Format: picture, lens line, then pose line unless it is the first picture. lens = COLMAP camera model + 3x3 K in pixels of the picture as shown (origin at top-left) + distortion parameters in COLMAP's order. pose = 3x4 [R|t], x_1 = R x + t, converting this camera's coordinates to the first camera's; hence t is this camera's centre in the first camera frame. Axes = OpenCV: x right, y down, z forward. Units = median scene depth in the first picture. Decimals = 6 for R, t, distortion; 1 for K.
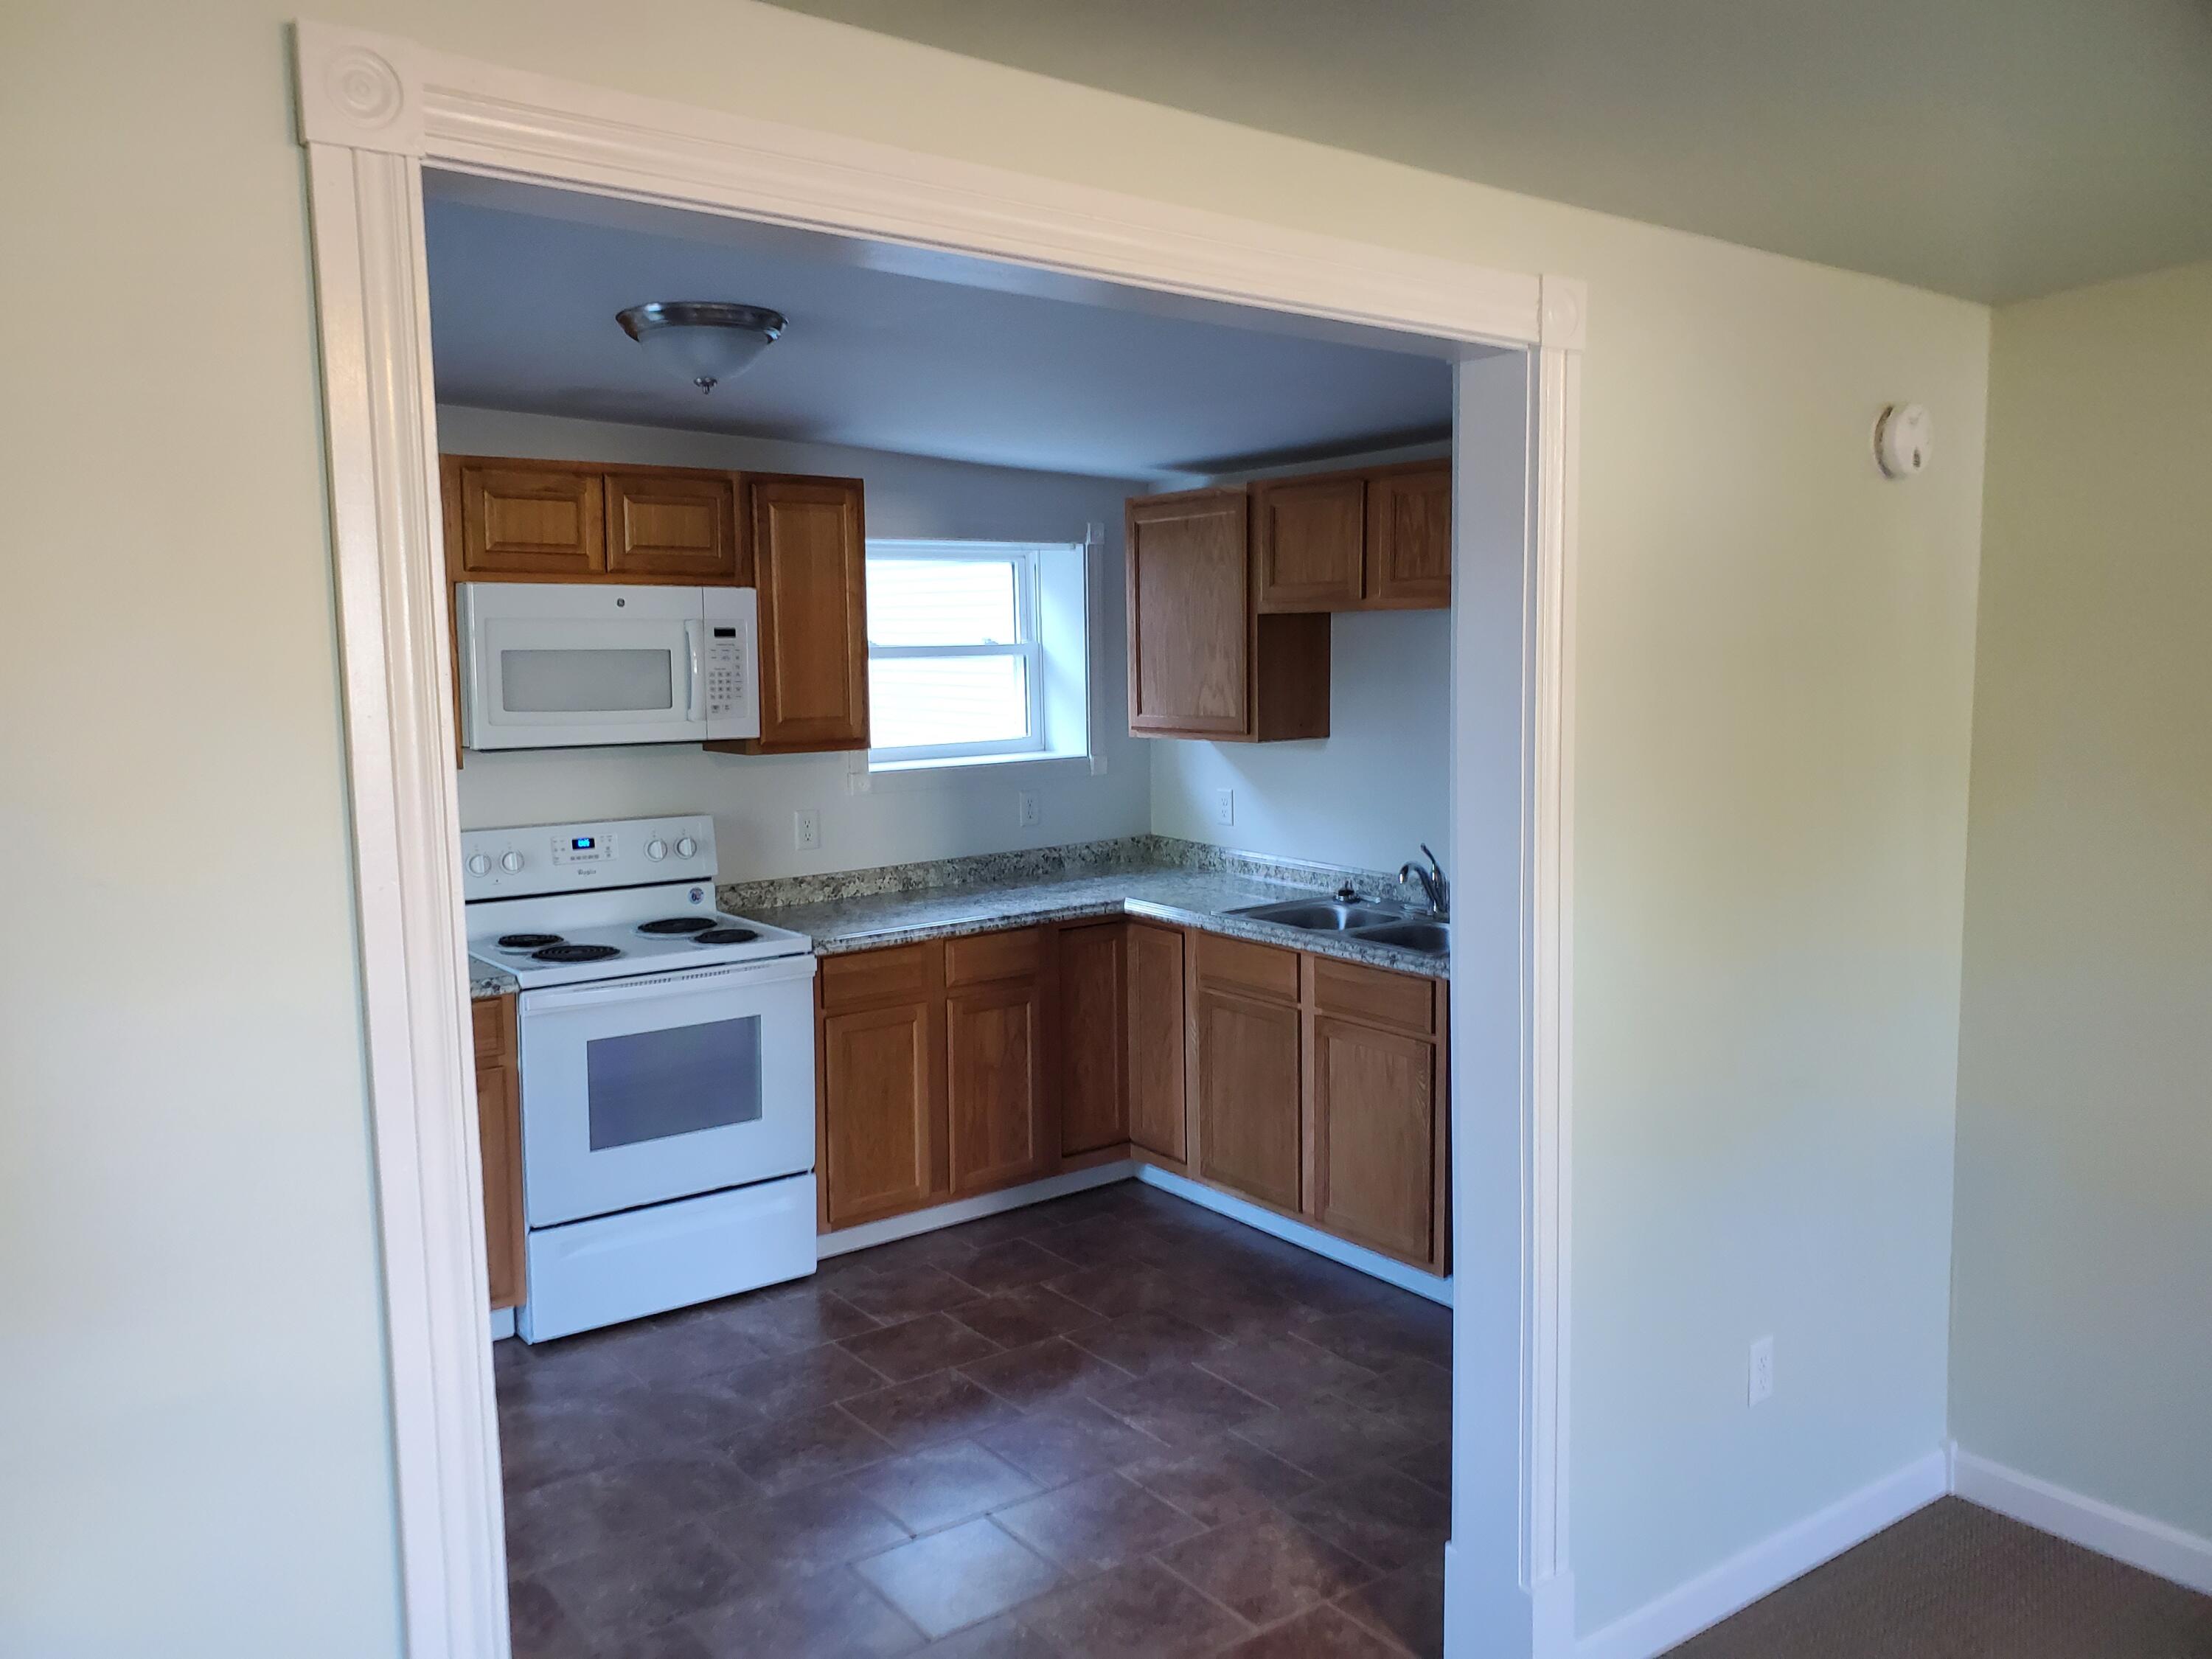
lens RADIAL K [[1664.6, 0, 1106.0], [0, 1664.6, 829.5], [0, 0, 1]] dist [0.005336, -0.000378]
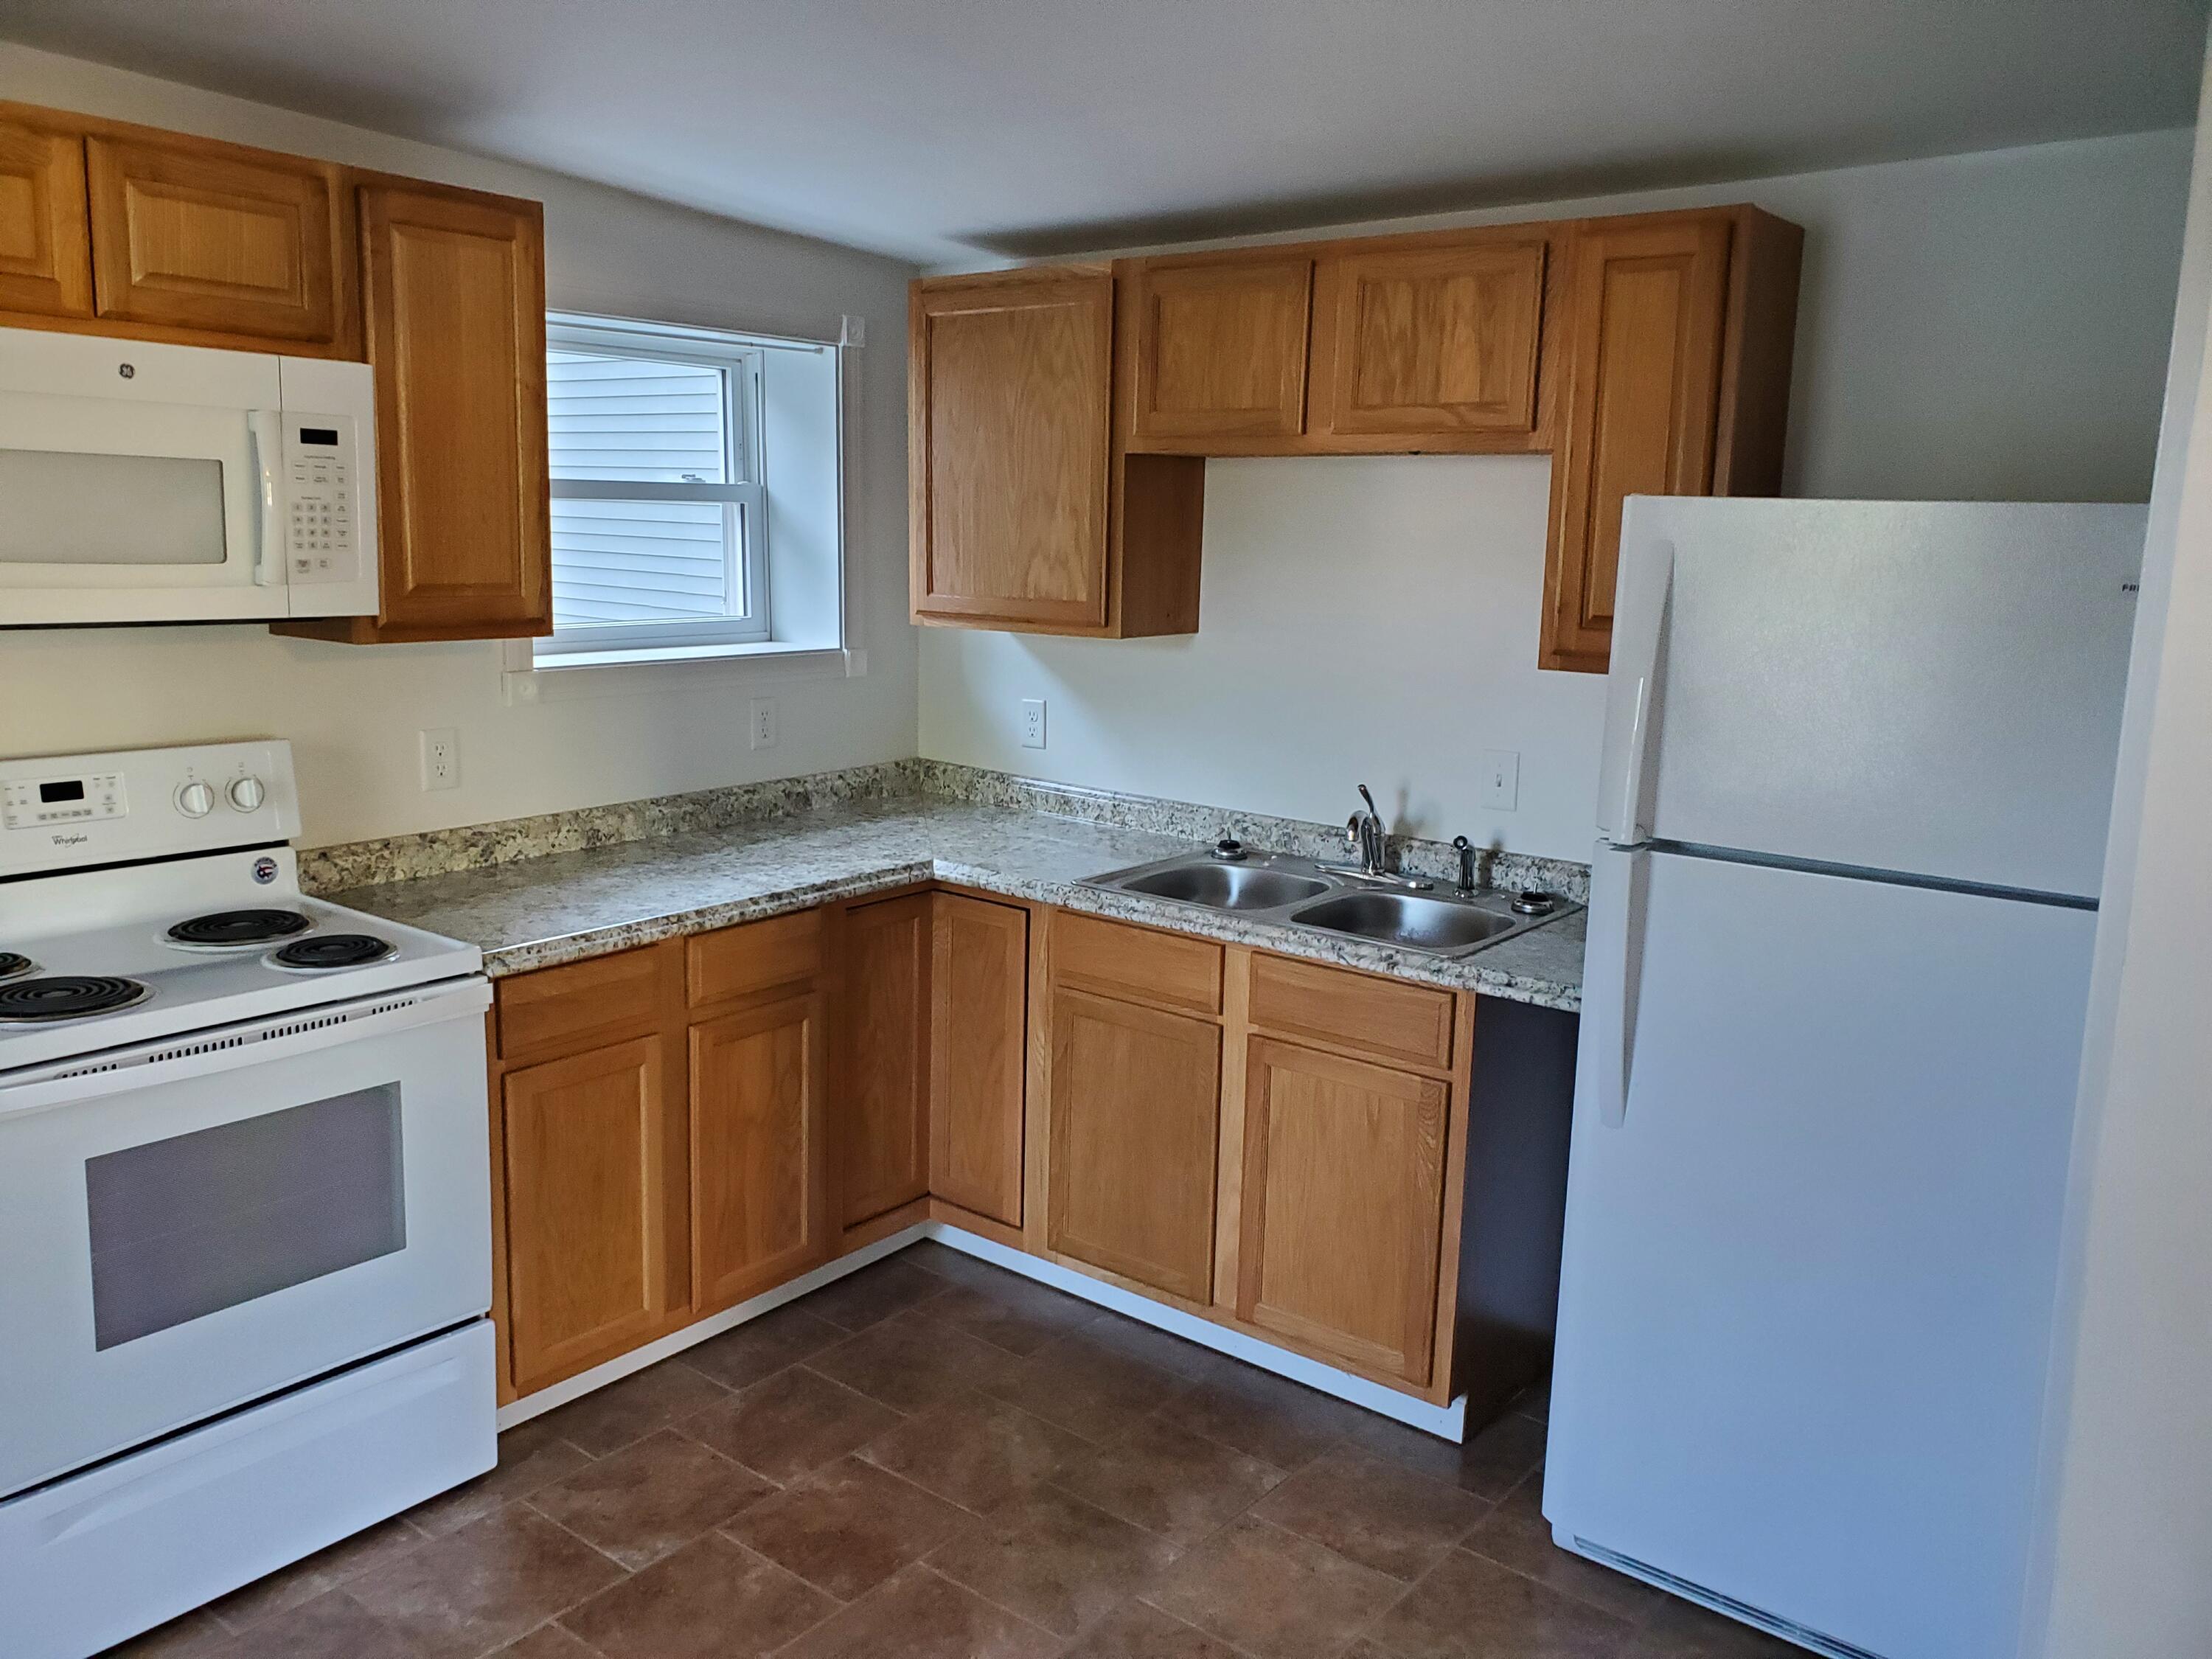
lens RADIAL K [[1724.8, 0, 1108.3], [0, 1724.8, 822.8], [0, 0, 1]] dist [-0.001708, -0.001801]
pose [[0.966805, -0.009249, 0.255347, -0.107220], [-0.006719, 0.998079, 0.061590, -0.019537], [-0.255426, -0.061261, 0.964886, 0.306307]]
